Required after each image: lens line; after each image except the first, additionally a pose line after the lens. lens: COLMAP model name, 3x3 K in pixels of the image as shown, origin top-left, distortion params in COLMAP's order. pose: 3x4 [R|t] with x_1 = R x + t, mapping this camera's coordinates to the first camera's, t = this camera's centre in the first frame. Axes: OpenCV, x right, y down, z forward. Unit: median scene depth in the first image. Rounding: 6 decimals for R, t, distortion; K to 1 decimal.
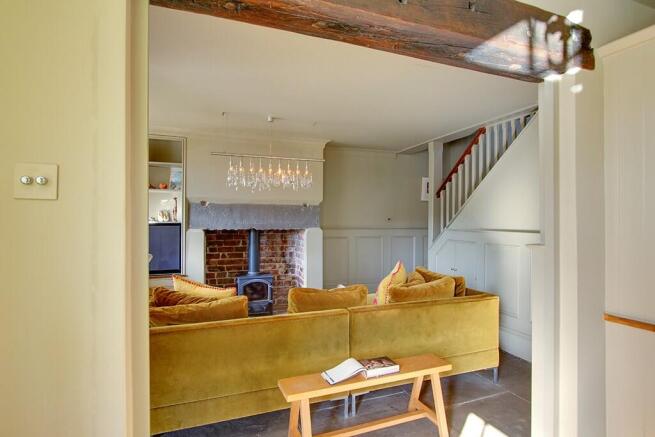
lens RADIAL K [[296.3, 0, 327.5], [0, 296.3, 218.5], [0, 0, 1]] dist [-0.024856, -0.000110]
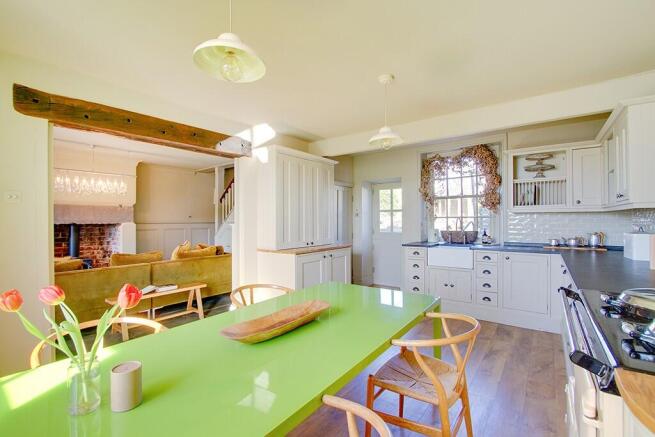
lens RADIAL K [[296.3, 0, 327.5], [0, 296.3, 218.5], [0, 0, 1]] dist [-0.024856, -0.000110]
pose [[0.854944, -0.004631, 0.518699, 0.040564], [0.008282, 0.999955, -0.004723, 0.027566], [-0.518654, 0.008334, 0.854944, -0.670076]]
